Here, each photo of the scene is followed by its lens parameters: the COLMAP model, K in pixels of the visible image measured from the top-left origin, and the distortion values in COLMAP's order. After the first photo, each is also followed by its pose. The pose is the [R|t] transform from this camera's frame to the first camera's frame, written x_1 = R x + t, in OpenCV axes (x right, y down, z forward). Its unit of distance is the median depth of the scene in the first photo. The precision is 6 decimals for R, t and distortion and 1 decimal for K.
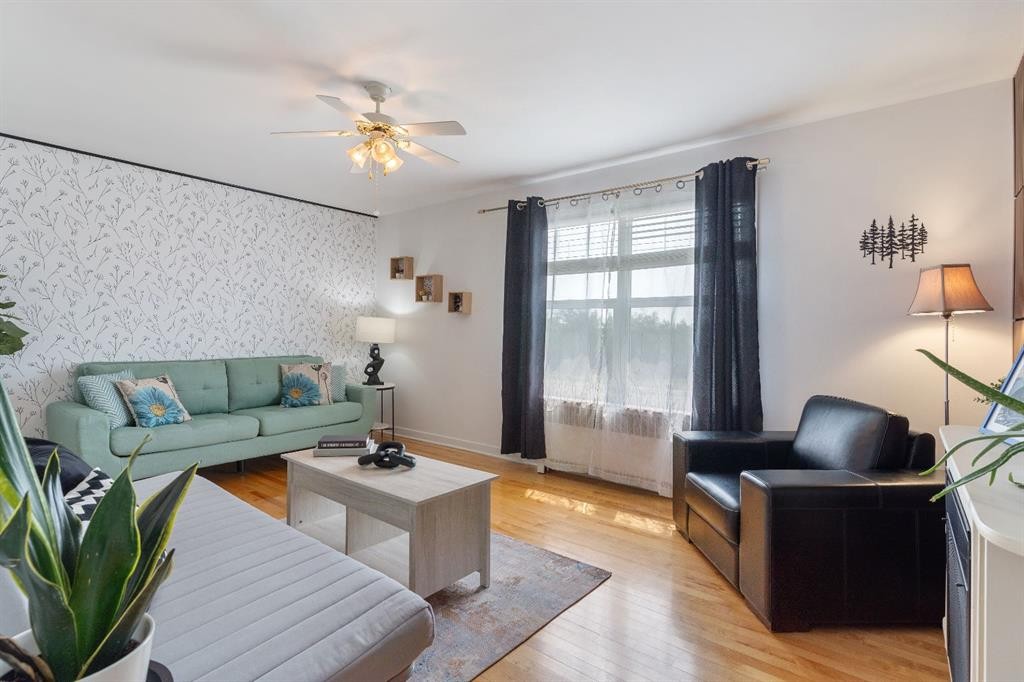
lens RADIAL K [[495.4, 0, 515.2], [0, 495.4, 331.2], [0, 0, 1]] dist [-0.002829, -0.000148]
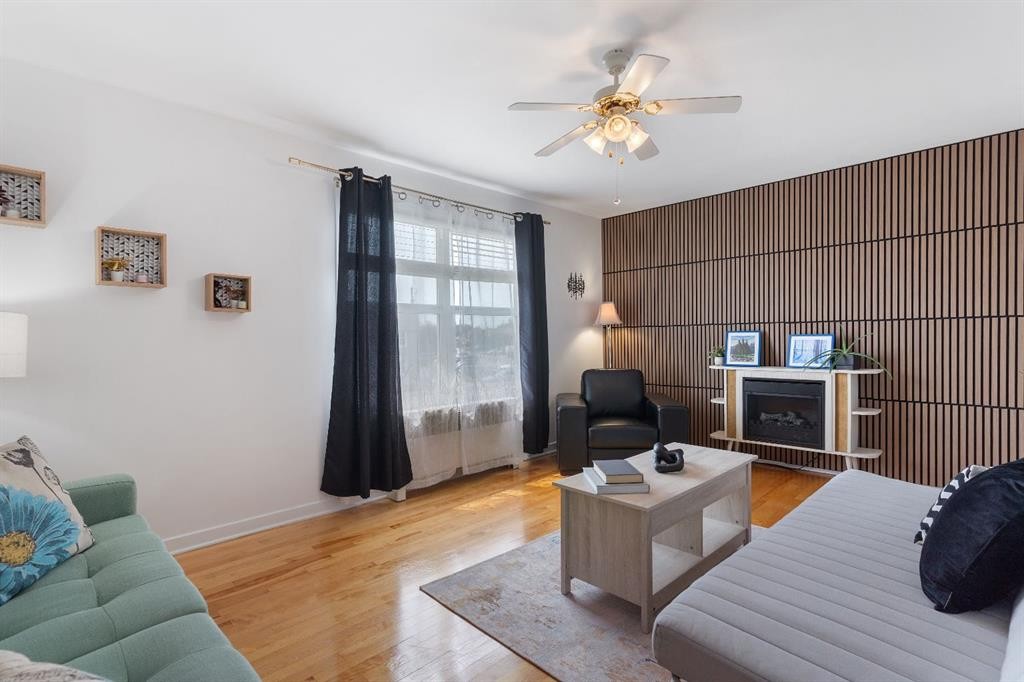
lens RADIAL K [[465.5, 0, 516.2], [0, 465.5, 344.3], [0, 0, 1]] dist [-0.001375, -0.000323]
pose [[0.151478, -0.031287, 0.987965, -0.796087], [0.012064, 0.999483, 0.029802, -0.011559], [-0.988387, 0.007404, 0.151777, 0.746419]]
